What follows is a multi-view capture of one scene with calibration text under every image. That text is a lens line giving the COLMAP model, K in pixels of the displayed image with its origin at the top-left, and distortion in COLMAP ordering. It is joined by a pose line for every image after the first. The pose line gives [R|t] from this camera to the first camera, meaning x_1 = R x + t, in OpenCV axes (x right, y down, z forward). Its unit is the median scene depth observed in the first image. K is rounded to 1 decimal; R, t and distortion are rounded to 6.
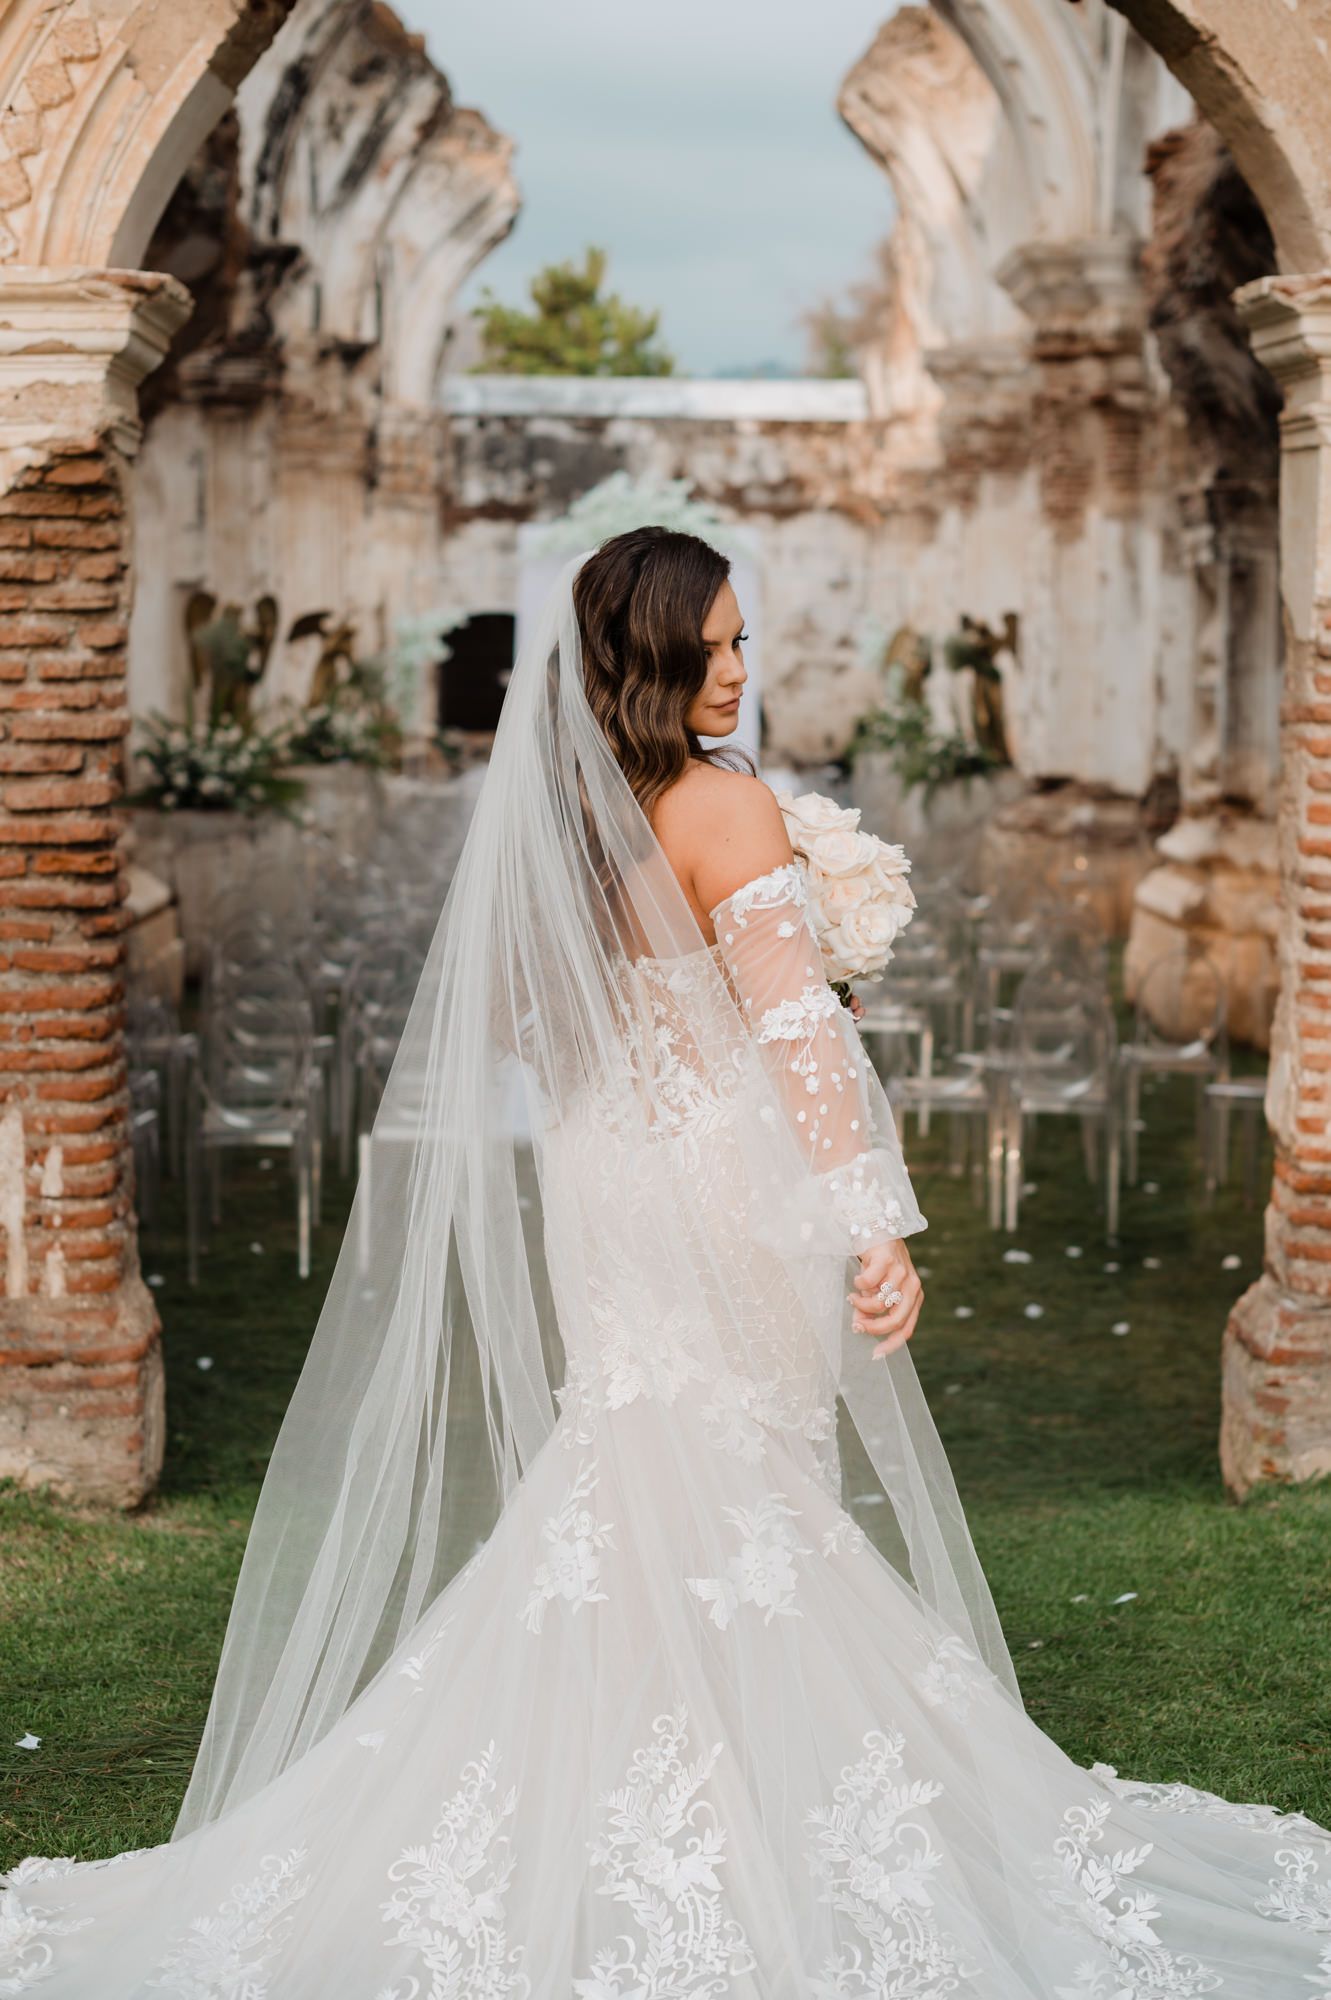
lens RADIAL K [[2941.4, 0, 653.8], [0, 2941.4, 1022.6], [0, 0, 1]] dist [-0.146164, 0.132649]
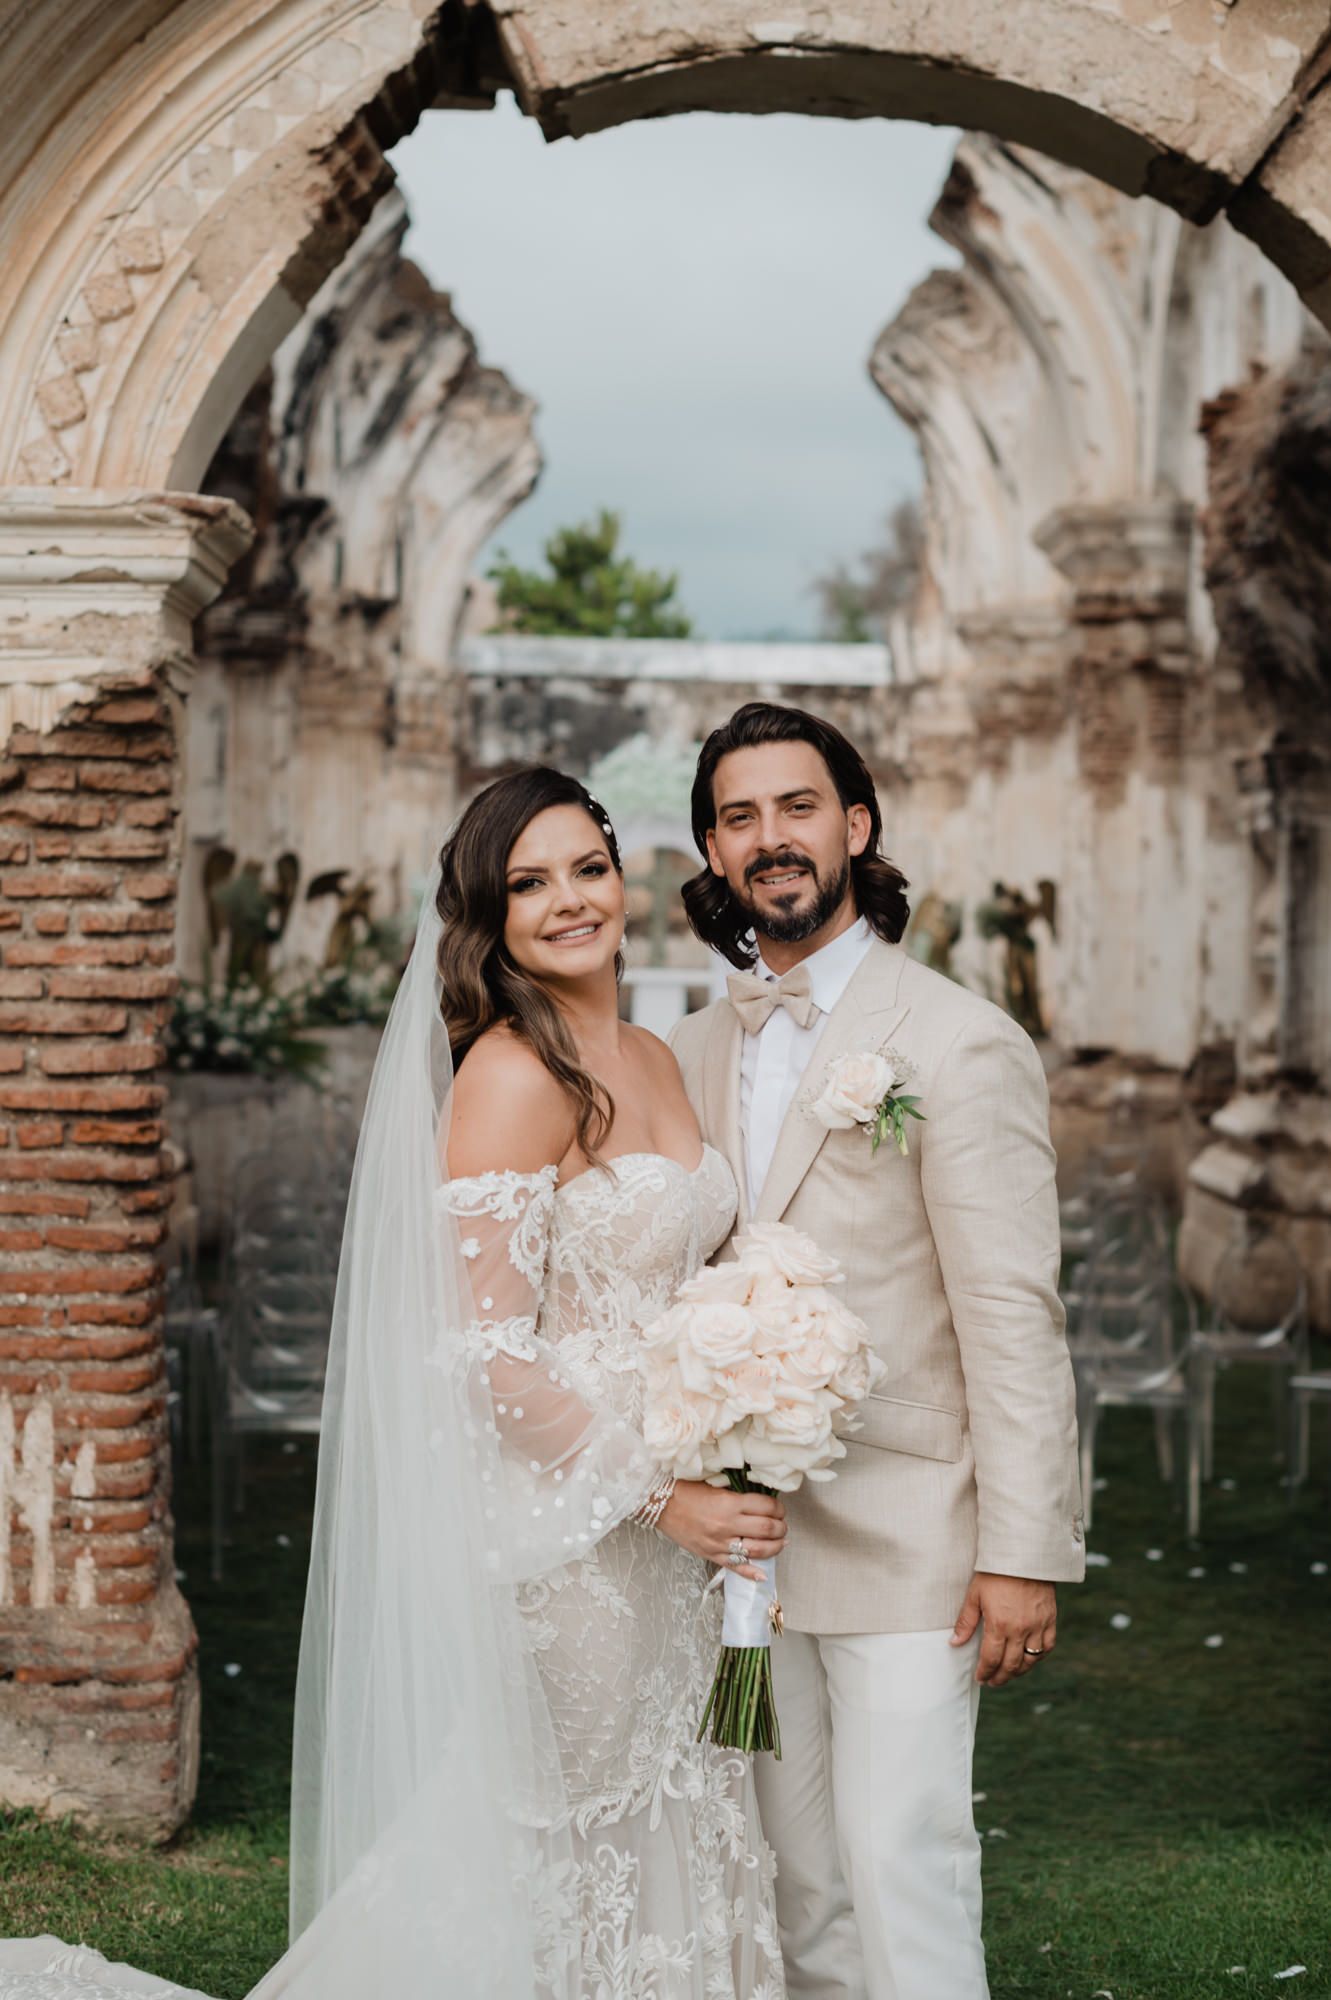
lens RADIAL K [[2986.9, 0, 668.7], [0, 2986.9, 1045.5], [0, 0, 1]] dist [-0.139030, 0.070806]
pose [[0.999945, 0.010155, 0.002569, -0.016424], [-0.009907, 0.996515, -0.082822, -0.003807], [-0.003401, 0.082792, 0.996561, 0.040607]]
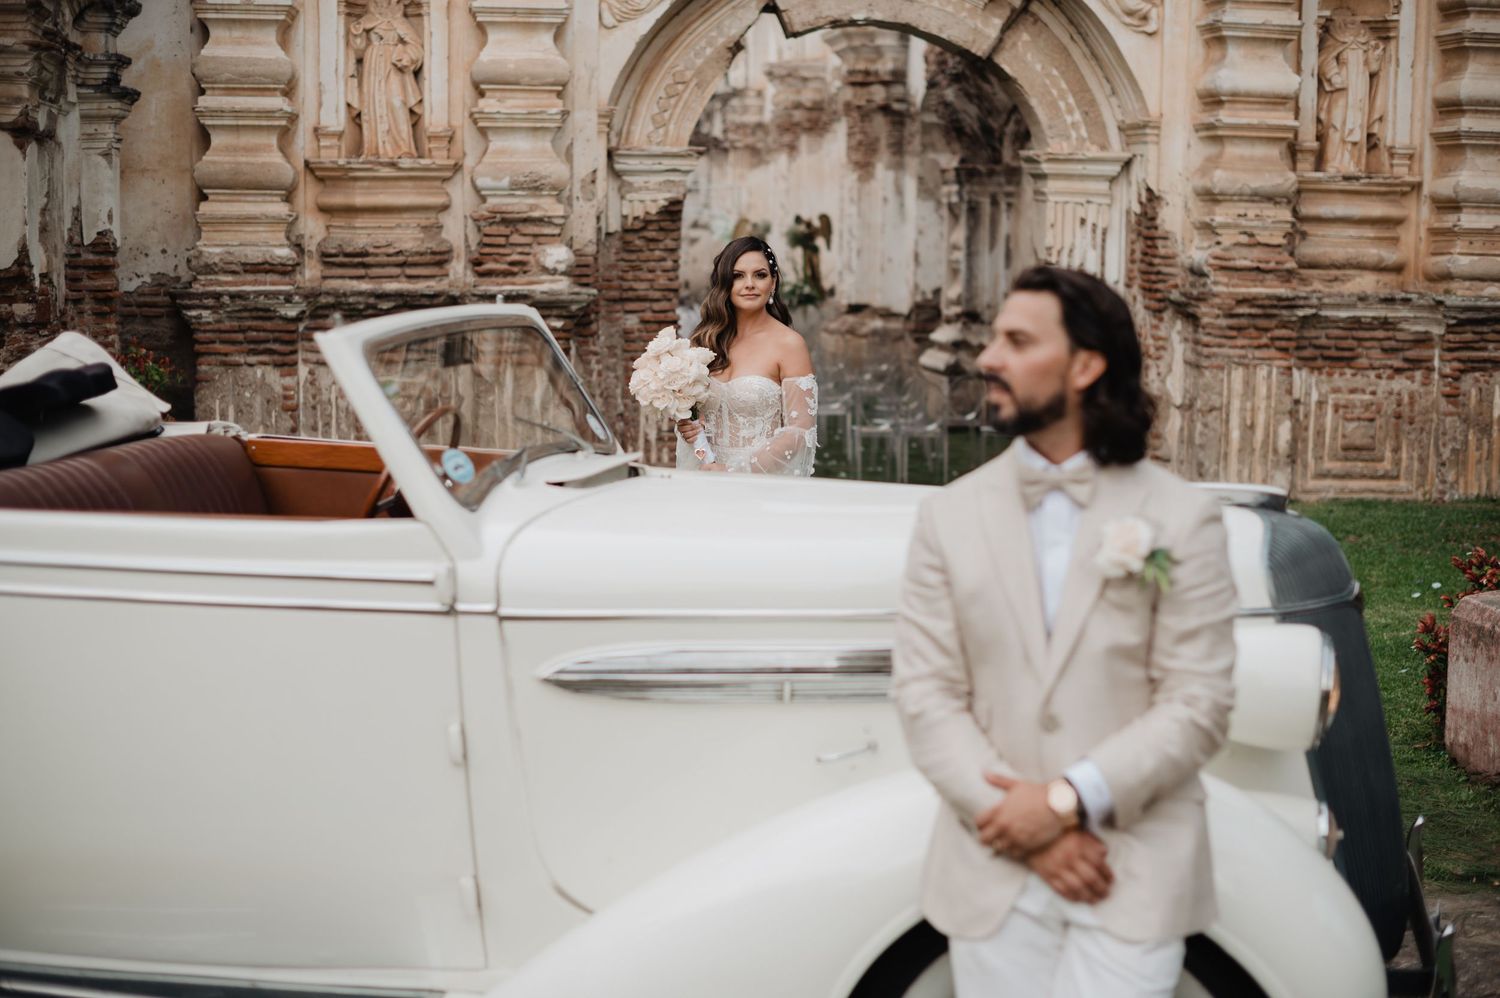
lens RADIAL K [[2080.7, 0, 750.0], [0, 2080.7, 499.0], [0, 0, 1]] dist [-0.099372, 0.024036]
pose [[0.992299, -0.014378, 0.123030, -0.241280], [0.013413, 0.999872, 0.008664, 0.070595], [-0.123139, -0.006947, 0.992365, -0.784890]]
